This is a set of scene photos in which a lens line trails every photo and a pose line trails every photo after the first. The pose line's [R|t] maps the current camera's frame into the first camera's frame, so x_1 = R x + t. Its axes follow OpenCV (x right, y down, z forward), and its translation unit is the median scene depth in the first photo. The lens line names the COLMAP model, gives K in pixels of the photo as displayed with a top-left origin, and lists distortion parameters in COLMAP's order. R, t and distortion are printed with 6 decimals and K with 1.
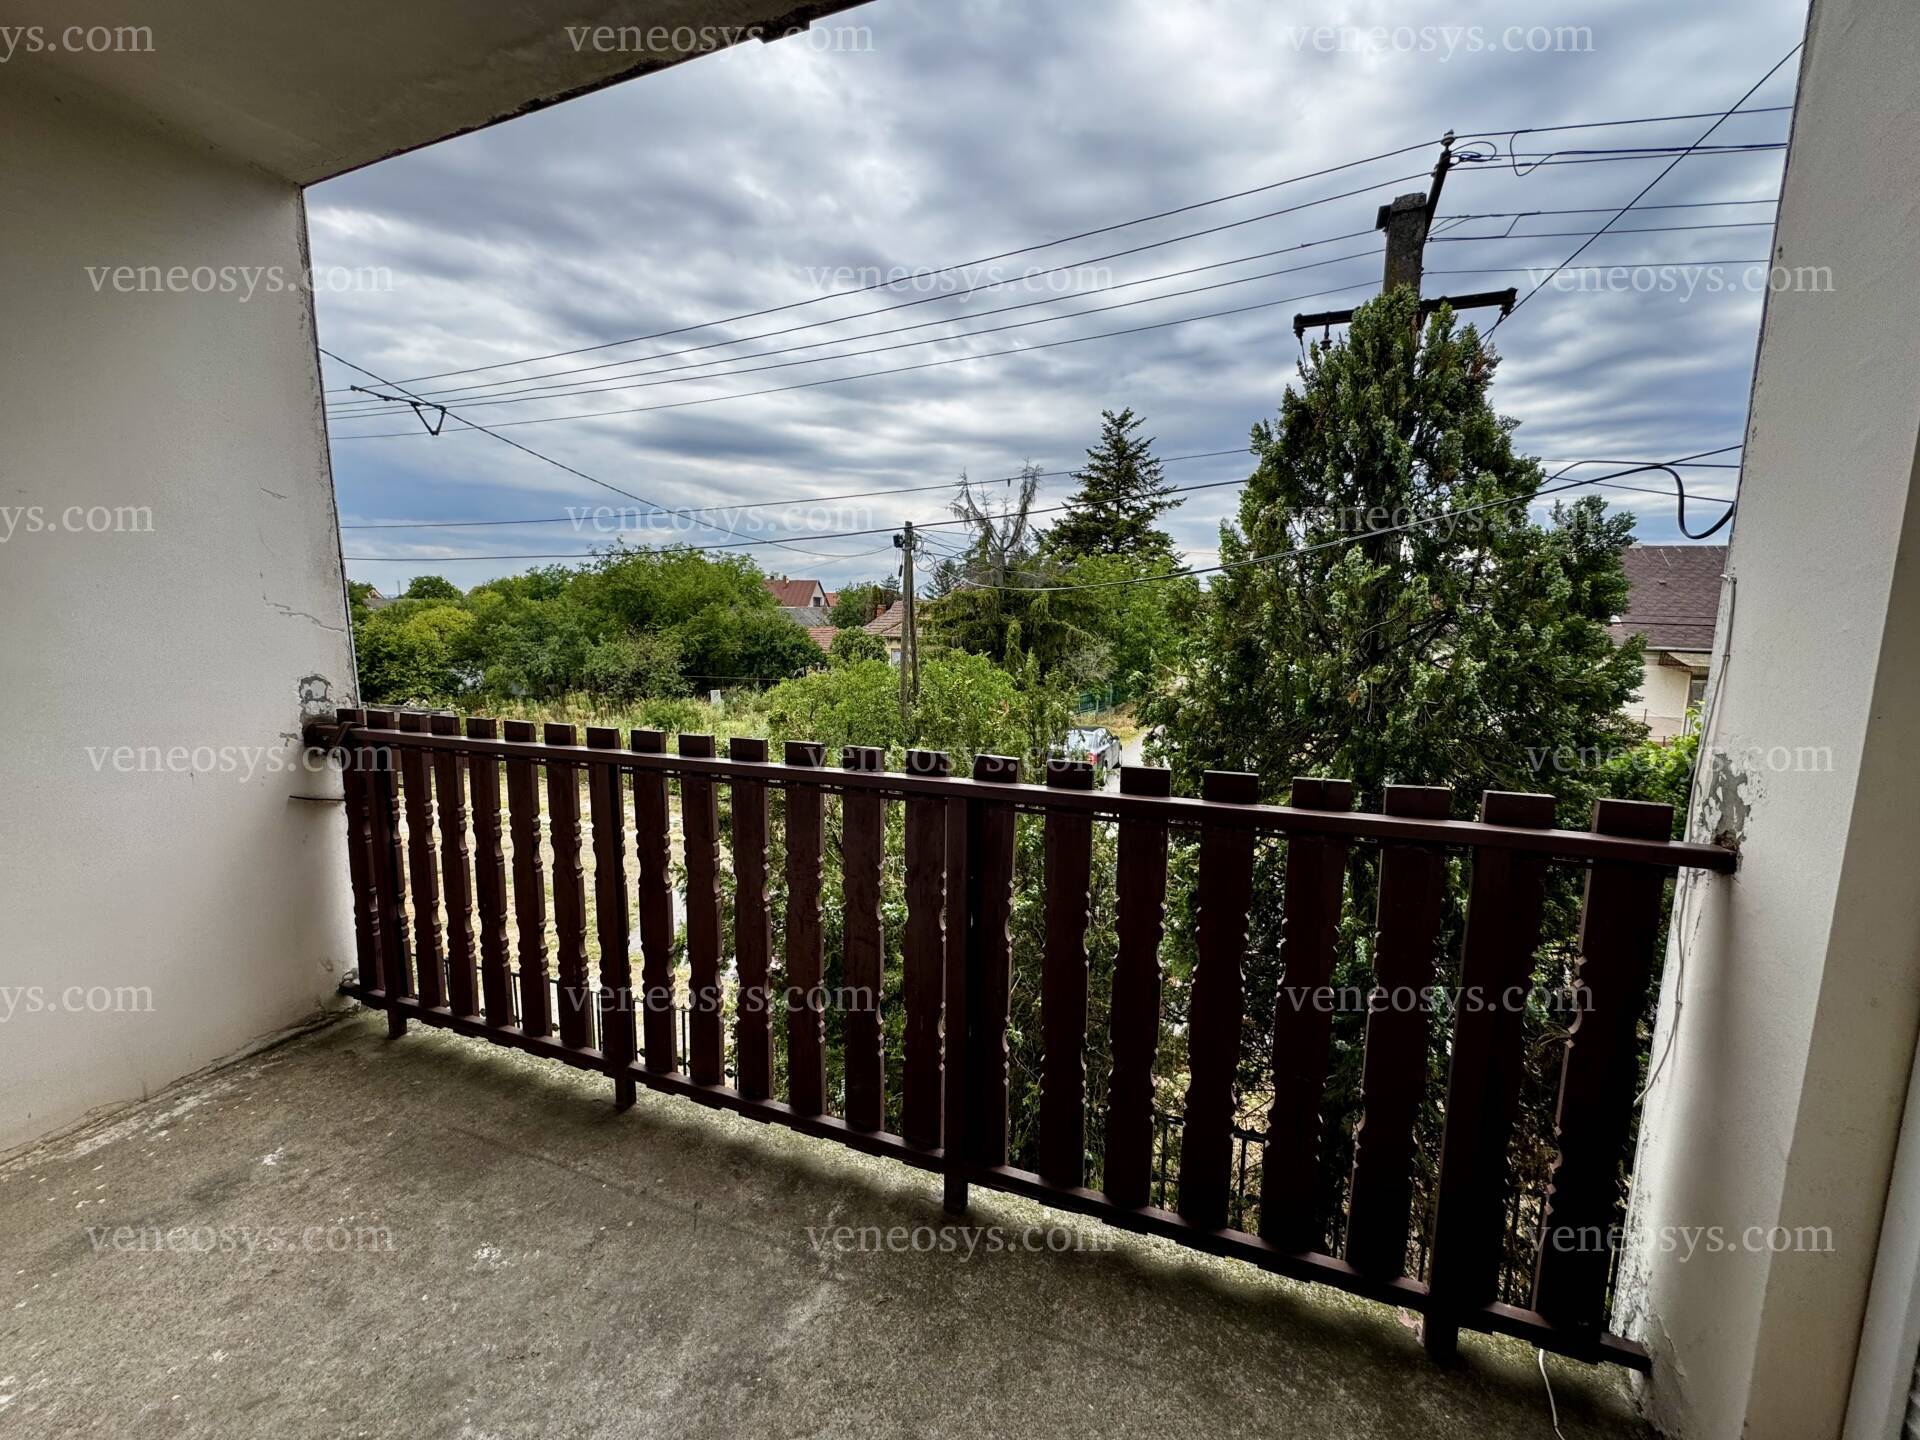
lens RADIAL K [[767.3, 0, 963.2], [0, 767.3, 723.3], [0, 0, 1]] dist [-0.006087, 0.000807]
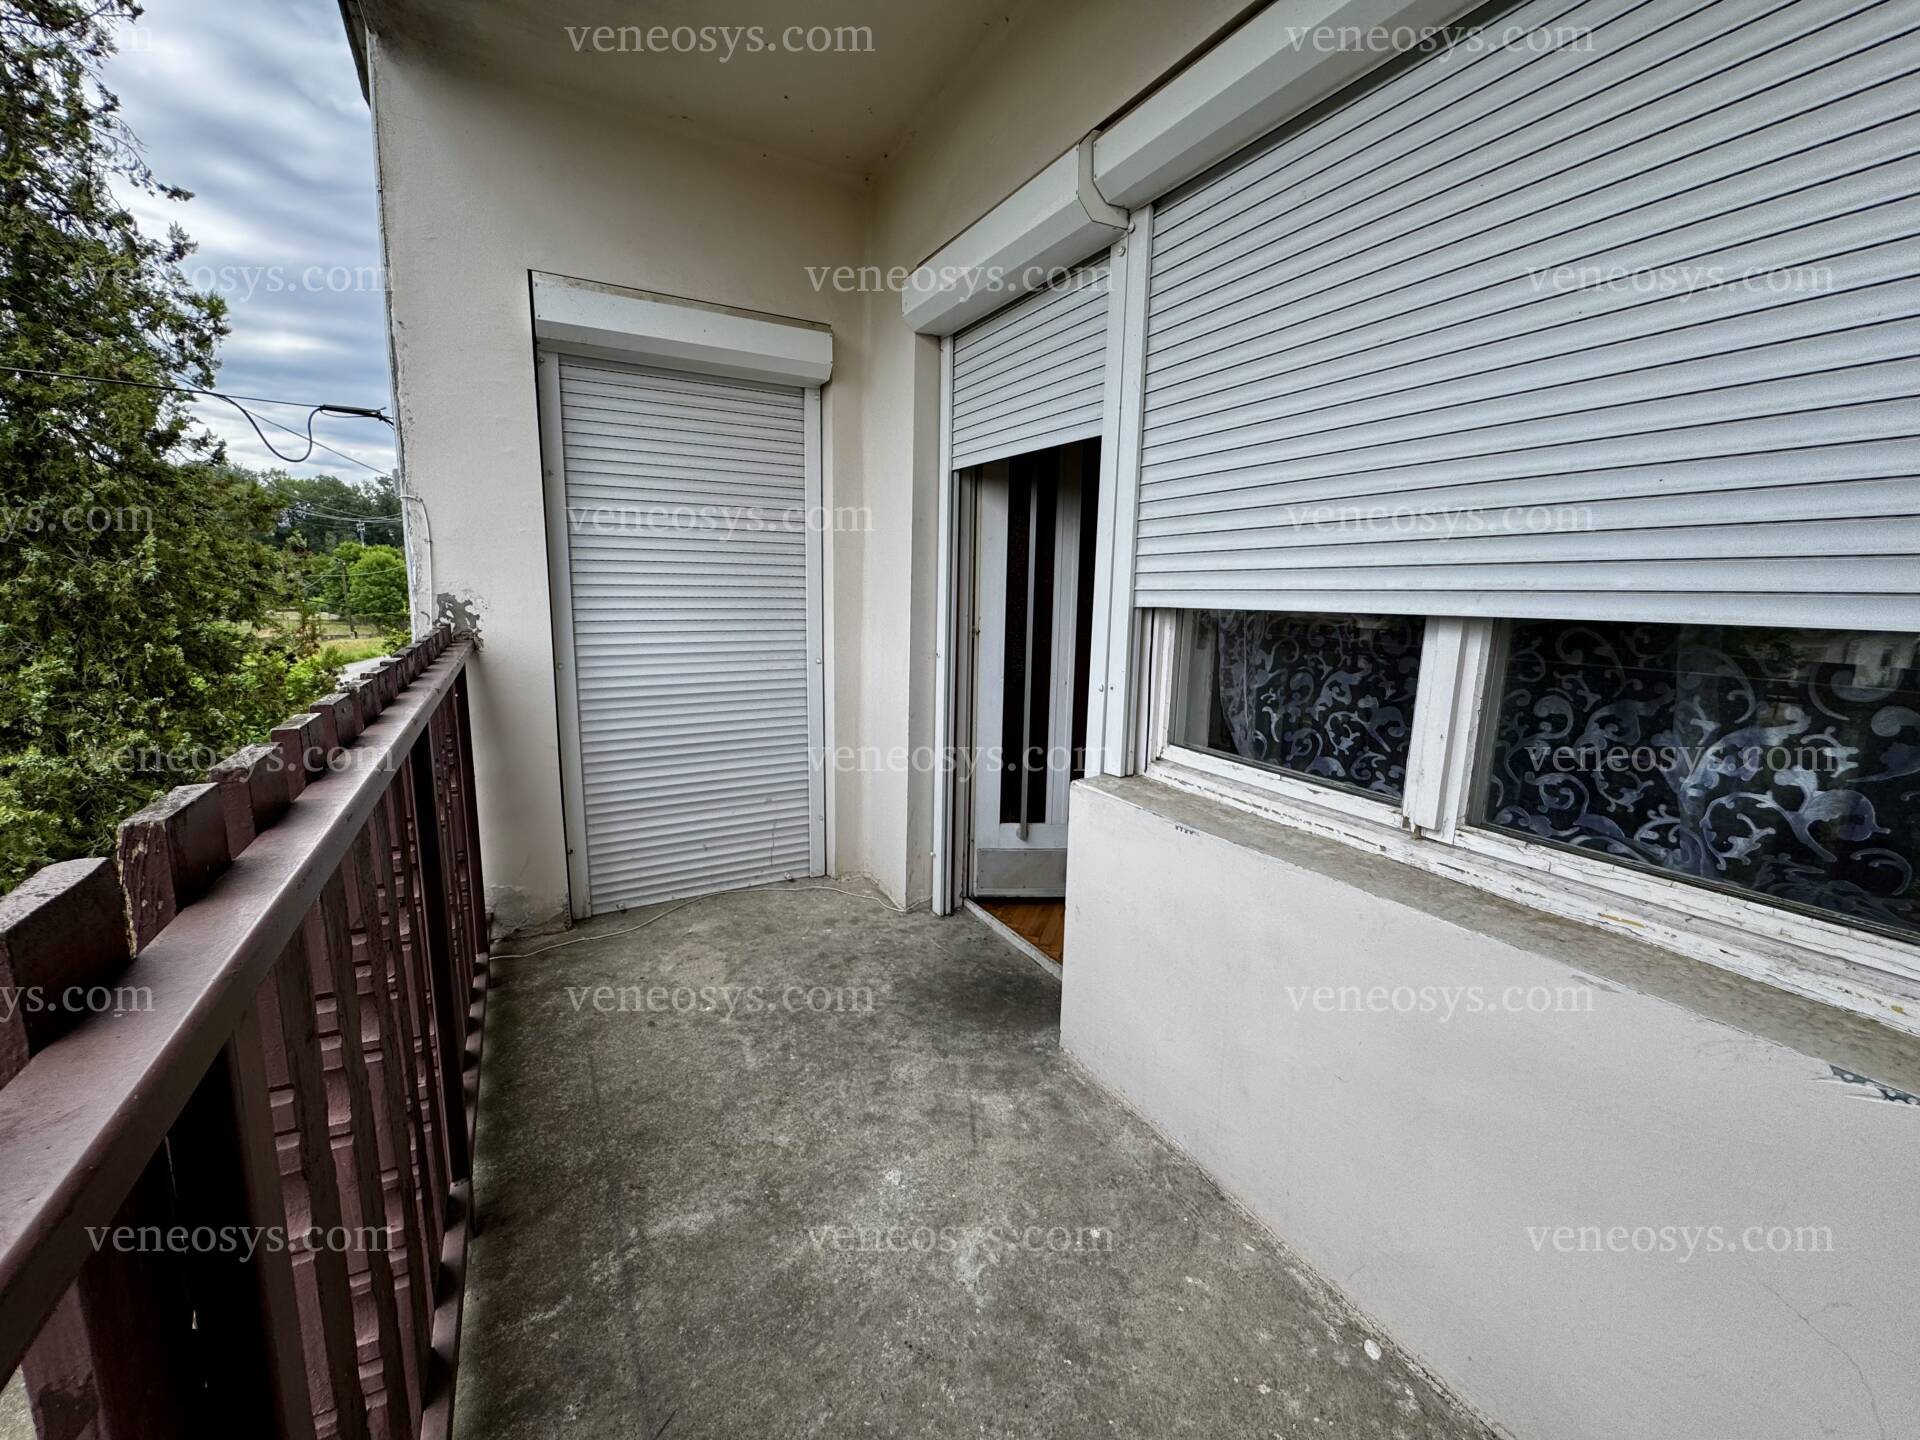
lens RADIAL K [[767.3, 0, 962.2], [0, 767.3, 716.7], [0, 0, 1]] dist [-0.006087, 0.000807]
pose [[-0.781192, -0.128062, 0.611015, -1.051886], [0.053842, 0.961267, 0.270308, -0.094846], [-0.621965, 0.244060, -0.744039, 1.439162]]
